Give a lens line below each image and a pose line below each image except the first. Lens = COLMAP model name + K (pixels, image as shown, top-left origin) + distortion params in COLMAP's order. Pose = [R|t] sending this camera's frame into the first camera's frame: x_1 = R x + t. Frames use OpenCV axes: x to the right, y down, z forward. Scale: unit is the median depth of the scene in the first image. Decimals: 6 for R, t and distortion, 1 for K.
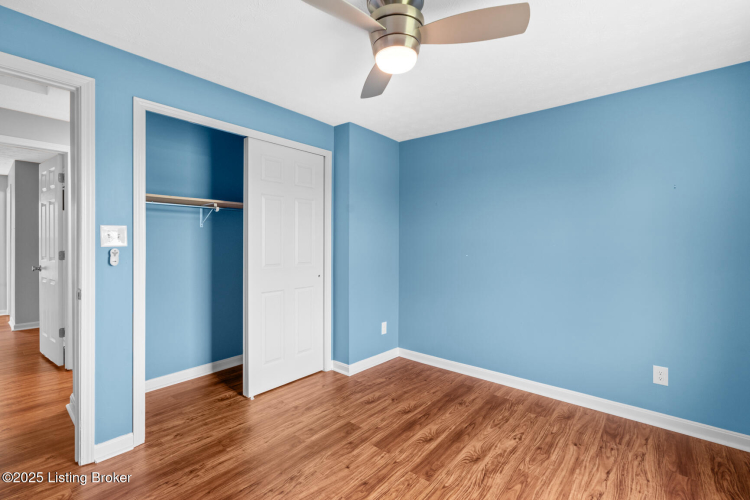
lens RADIAL K [[339.5, 0, 377.2], [0, 339.5, 244.1], [0, 0, 1]] dist [0.001295, 0.000644]
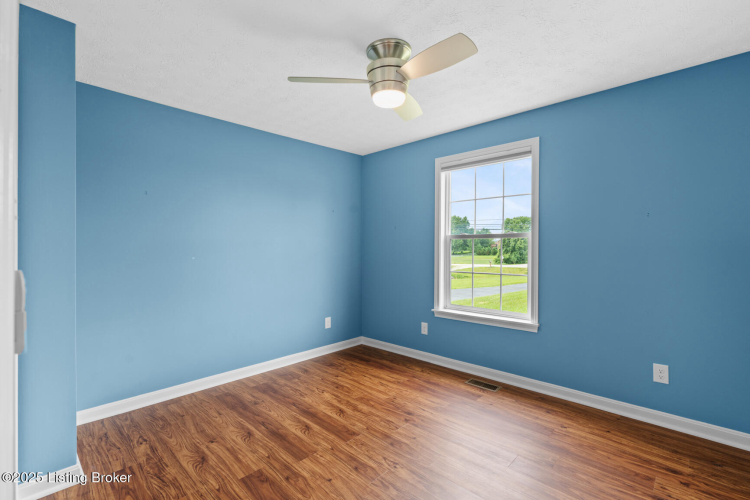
lens RADIAL K [[339.5, 0, 374.6], [0, 339.5, 247.7], [0, 0, 1]] dist [0.001295, 0.000644]
pose [[0.065456, -0.007359, 0.997828, -0.829883], [0.003032, 0.999970, 0.007176, 0.002642], [-0.997851, 0.002556, 0.065476, 0.661590]]
